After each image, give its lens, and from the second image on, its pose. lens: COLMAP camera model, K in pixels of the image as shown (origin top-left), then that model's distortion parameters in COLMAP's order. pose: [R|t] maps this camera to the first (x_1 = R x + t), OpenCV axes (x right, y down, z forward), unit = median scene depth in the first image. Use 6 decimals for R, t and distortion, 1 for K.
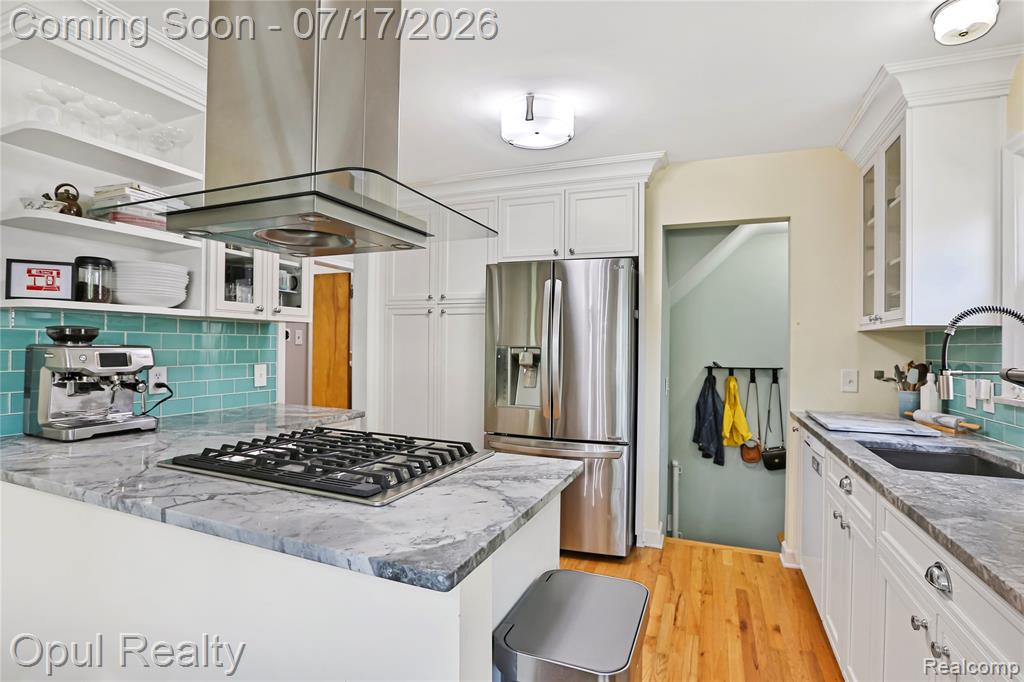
lens RADIAL K [[499.8, 0, 513.1], [0, 499.8, 337.1], [0, 0, 1]] dist [-0.055302, 0.023431]
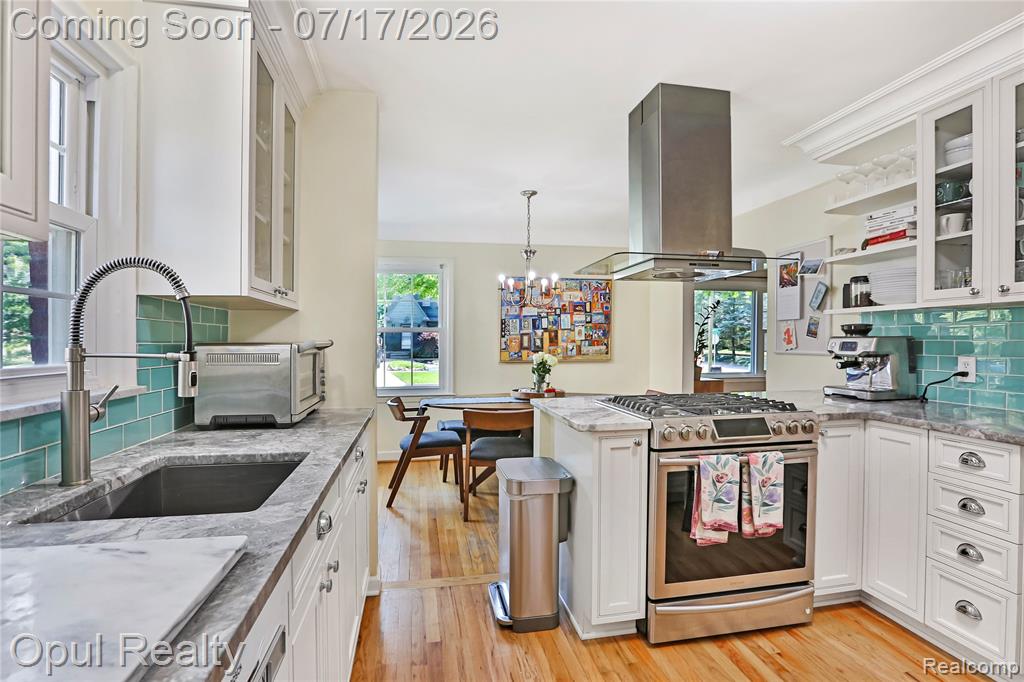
lens RADIAL K [[499.8, 0, 513.1], [0, 499.8, 337.1], [0, 0, 1]] dist [-0.055302, 0.023431]
pose [[-0.841590, -0.014809, -0.539914, 0.542820], [-0.000618, 0.999650, -0.026454, 0.039143], [0.540117, -0.021930, -0.841304, 1.117836]]
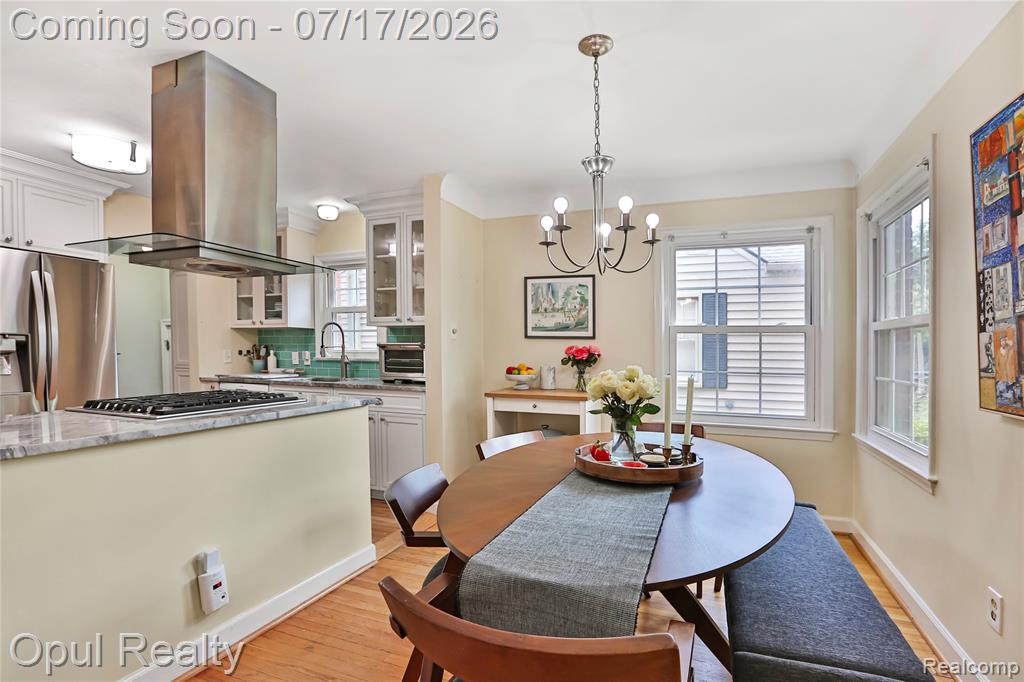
lens RADIAL K [[498.1, 0, 512.8], [0, 498.1, 361.0], [0, 0, 1]] dist [-0.048403, 0.015947]
pose [[-0.004122, -0.039276, 0.999220, -1.060284], [-0.022884, 0.998970, 0.039172, 0.013967], [-0.999730, -0.022705, -0.005017, 0.007087]]
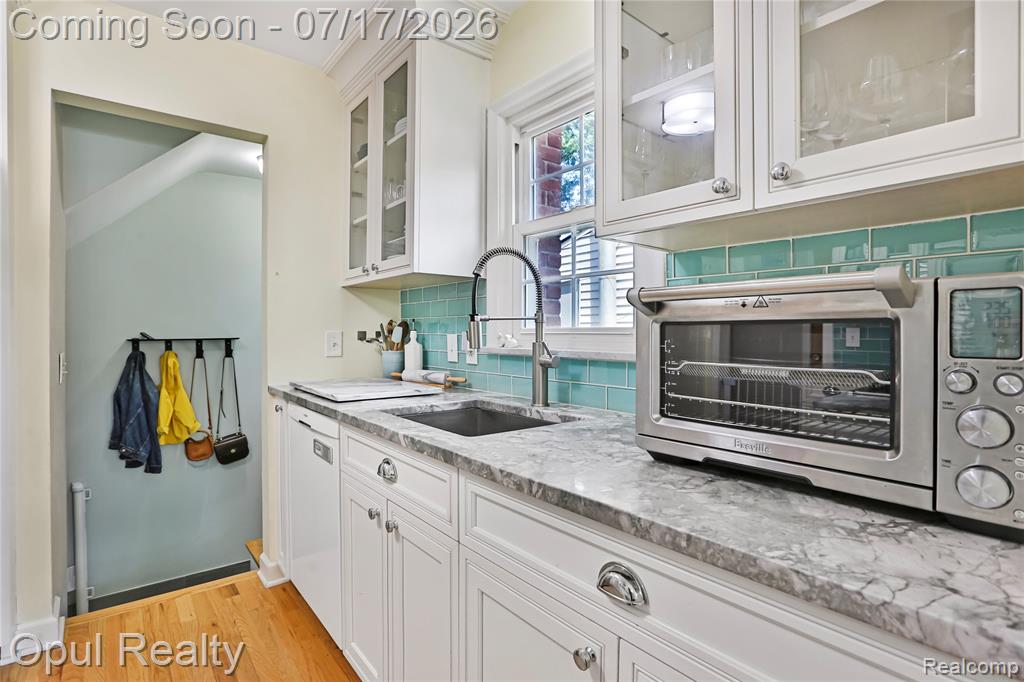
lens RADIAL K [[499.8, 0, 513.1], [0, 499.8, 337.1], [0, 0, 1]] dist [-0.055302, 0.023431]
pose [[0.486447, -0.018548, 0.873513, 0.080649], [-0.012583, 0.999522, 0.028231, 0.050133], [-0.873619, -0.024724, 0.485981, 0.307172]]
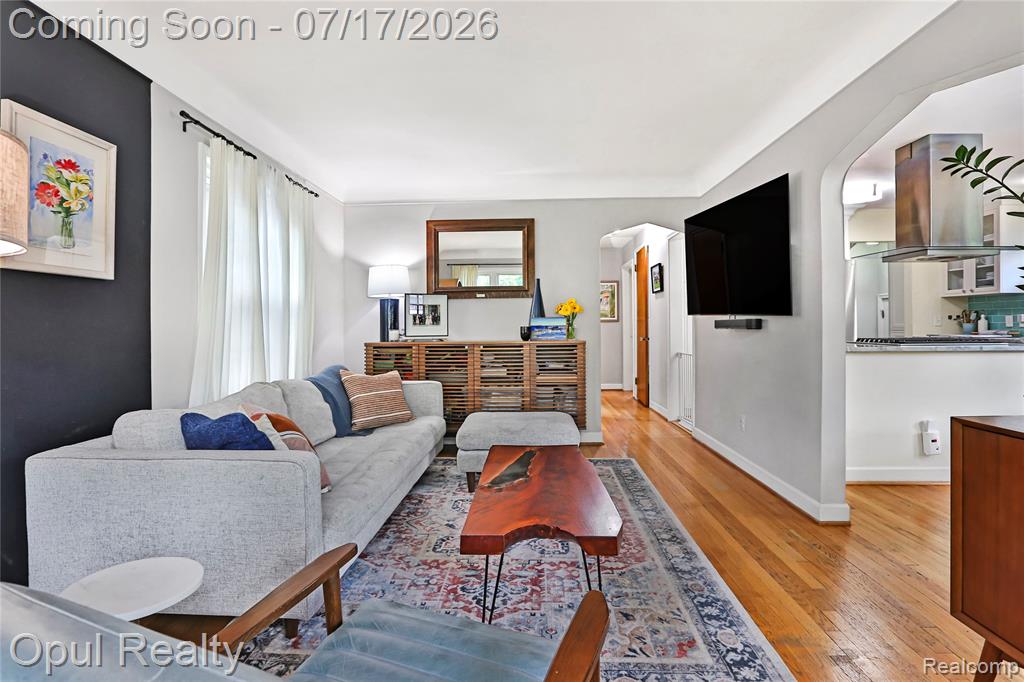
lens RADIAL K [[499.8, 0, 513.1], [0, 499.8, 337.1], [0, 0, 1]] dist [-0.055302, 0.023431]
pose [[0.941952, -0.028665, 0.334520, -1.770143], [0.015198, 0.998968, 0.042808, 0.043356], [-0.335402, -0.035239, 0.941416, -0.363777]]
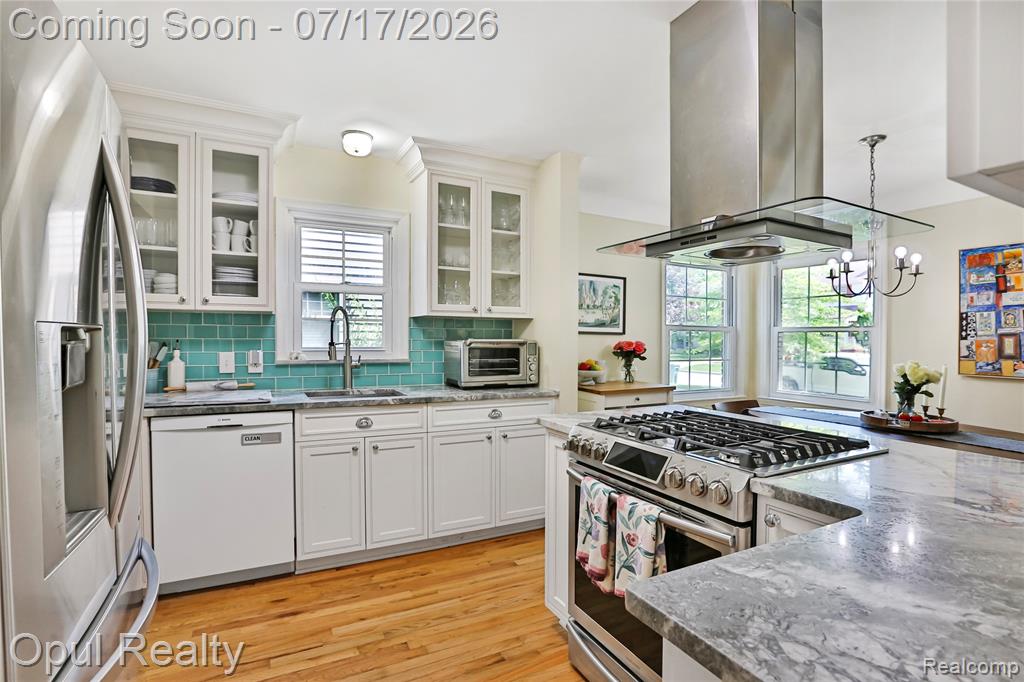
lens RADIAL K [[497.0, 0, 512.0], [0, 497.0, 341.0], [0, 0, 1]] dist [-0.064366, 0.022189]
pose [[-0.757107, -0.027916, 0.652694, -0.403220], [-0.030552, 0.999506, 0.007310, 0.019834], [-0.652576, -0.014407, -0.757586, 1.192123]]
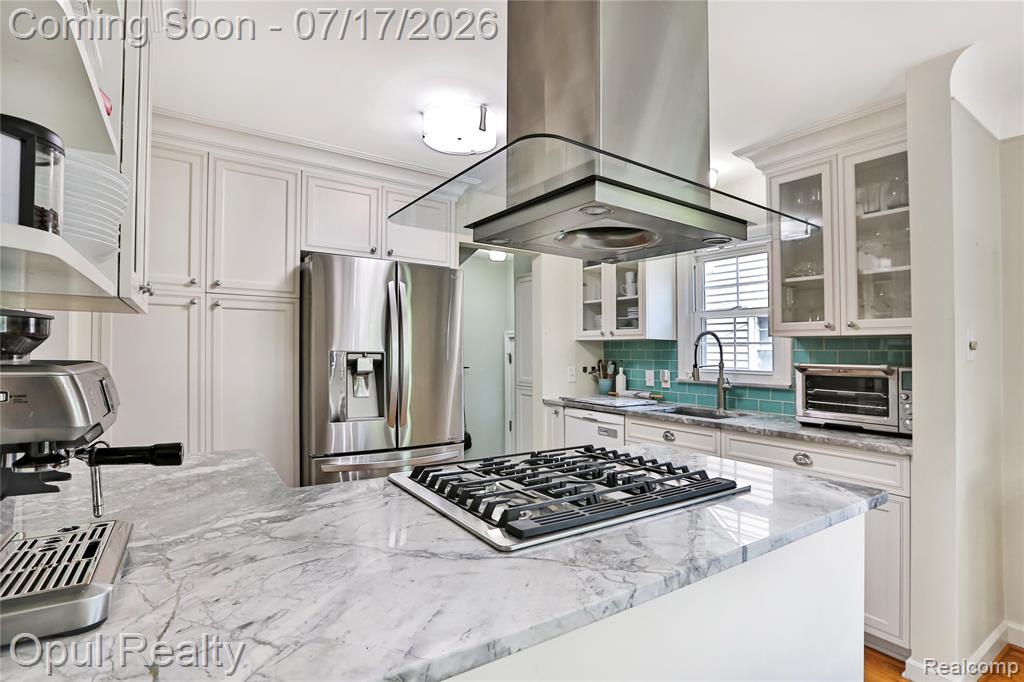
lens RADIAL K [[497.0, 0, 512.0], [0, 497.0, 341.0], [0, 0, 1]] dist [-0.064366, 0.022189]
pose [[0.563107, 0.011398, 0.826306, -0.639593], [-0.017114, 0.999851, -0.002129, -0.003920], [-0.826207, -0.012943, 0.563218, 0.325942]]
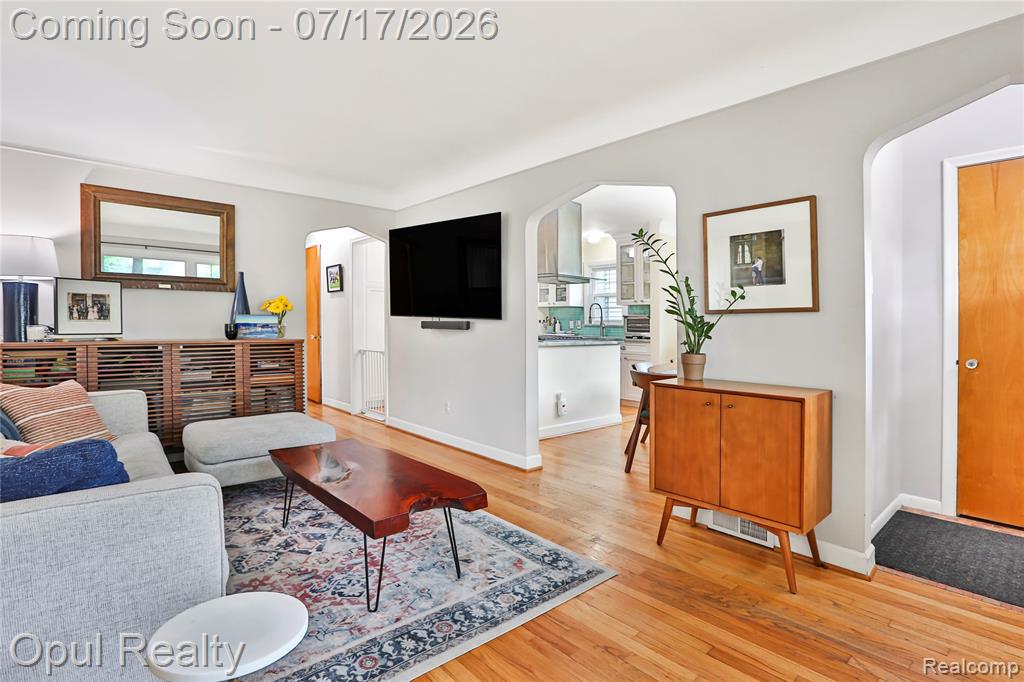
lens RADIAL K [[503.3, 0, 506.5], [0, 503.3, 327.1], [0, 0, 1]] dist [-0.035741, 0.000651]
pose [[0.452789, -0.014102, 0.891506, -2.133480], [-0.019014, 0.999495, 0.025467, 0.035775], [-0.891415, -0.028482, 0.452292, -0.228130]]
